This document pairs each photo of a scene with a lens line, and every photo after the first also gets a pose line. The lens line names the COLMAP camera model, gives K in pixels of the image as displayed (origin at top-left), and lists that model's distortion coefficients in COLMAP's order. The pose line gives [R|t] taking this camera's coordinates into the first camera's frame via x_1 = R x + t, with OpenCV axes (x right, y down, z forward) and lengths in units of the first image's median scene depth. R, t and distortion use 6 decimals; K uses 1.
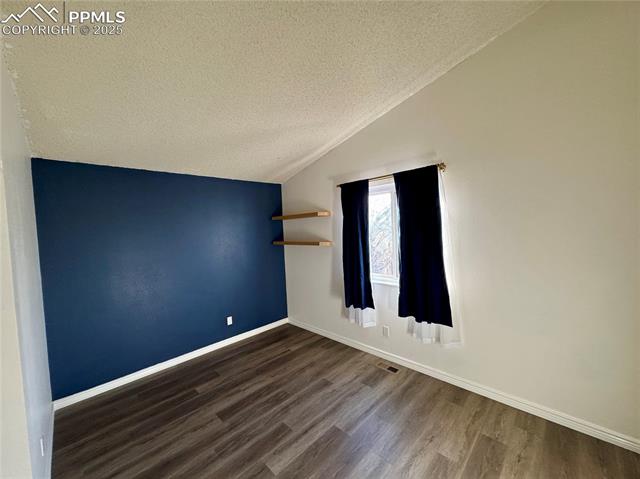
lens RADIAL K [[253.9, 0, 320.9], [0, 253.9, 236.5], [0, 0, 1]] dist [-0.002786, 0.000624]
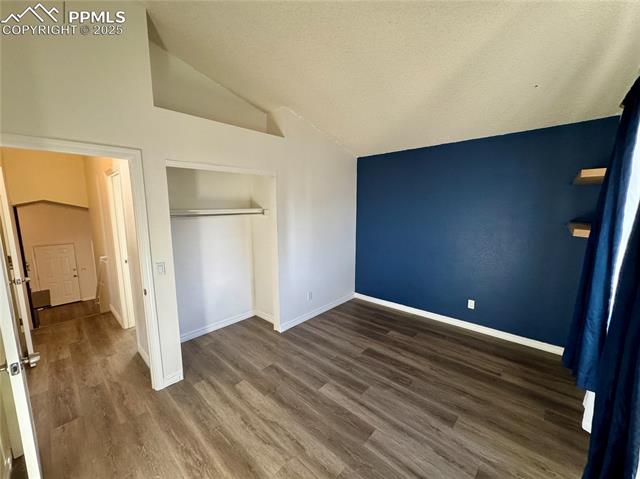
lens RADIAL K [[253.9, 0, 321.5], [0, 253.9, 241.4], [0, 0, 1]] dist [-0.002786, 0.000624]
pose [[0.039468, 0.185133, -0.981921, 0.644094], [-0.027756, 0.982510, 0.184128, -0.049904], [0.998835, 0.019987, 0.043916, 0.610835]]
